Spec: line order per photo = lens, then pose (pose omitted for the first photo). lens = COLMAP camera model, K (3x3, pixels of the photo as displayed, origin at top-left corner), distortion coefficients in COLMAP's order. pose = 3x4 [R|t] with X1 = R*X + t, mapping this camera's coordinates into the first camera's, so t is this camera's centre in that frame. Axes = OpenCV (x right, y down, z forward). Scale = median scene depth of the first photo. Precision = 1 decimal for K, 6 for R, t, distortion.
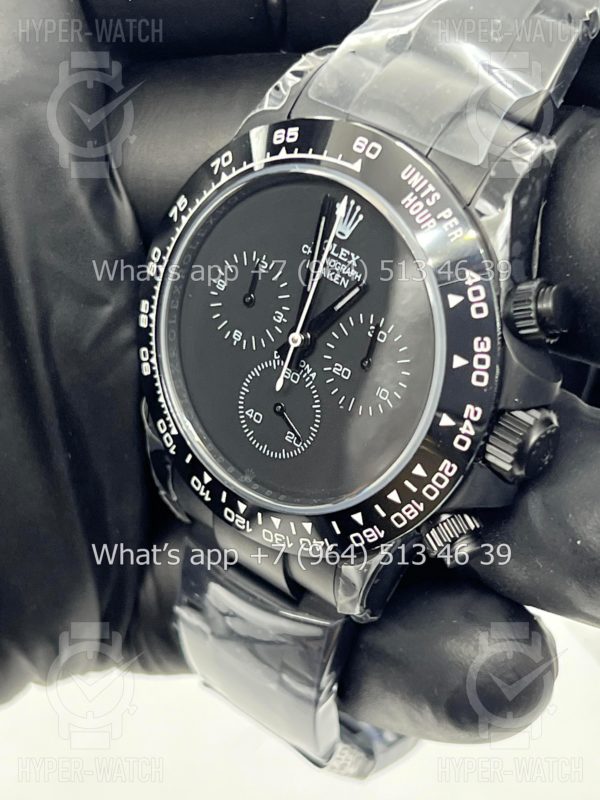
lens RADIAL K [[1782.6, 0, 299.4], [0, 1782.6, 400.7], [0, 0, 1]] dist [0.346161, 0.000000]
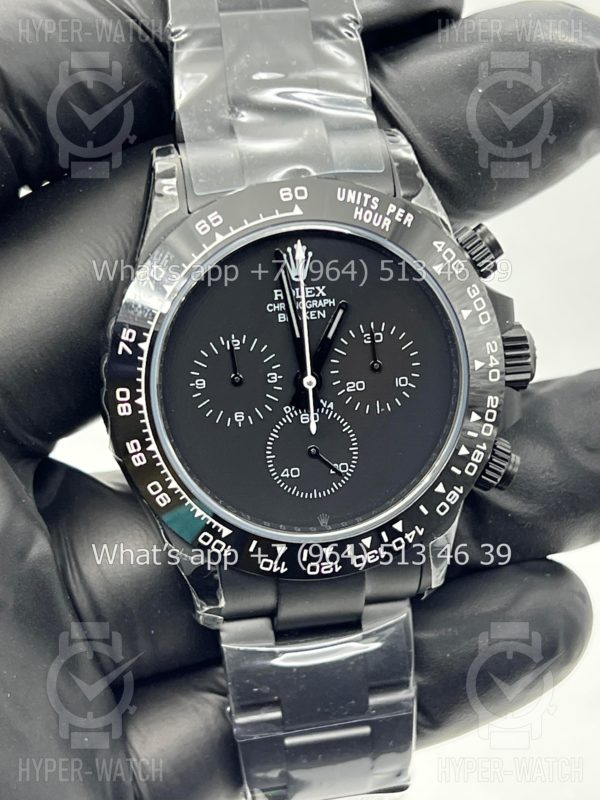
lens RADIAL K [[1782.6, 0, 298.0], [0, 1782.6, 397.5], [0, 0, 1]] dist [0.346161, 0.000000]
pose [[0.637859, -0.447963, 0.626471, -0.695756], [0.511260, 0.854641, 0.090564, -0.129234], [-0.575977, 0.262522, 0.774166, 0.169654]]
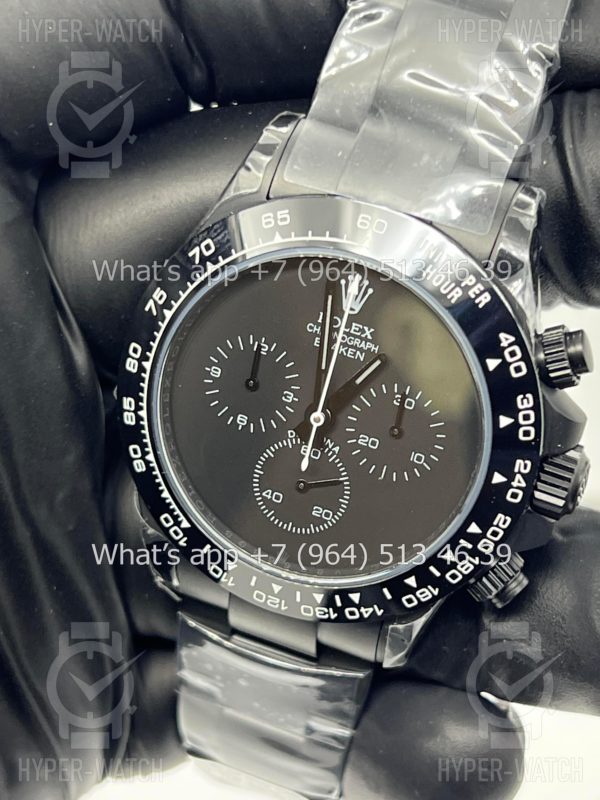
lens RADIAL K [[1782.6, 0, 305.1], [0, 1782.6, 402.2], [0, 0, 1]] dist [0.346161, 0.000000]
pose [[0.934627, -0.195032, 0.297381, -0.305337], [0.162875, 0.978101, 0.129577, -0.175131], [-0.316140, -0.072670, 0.945925, 0.062449]]
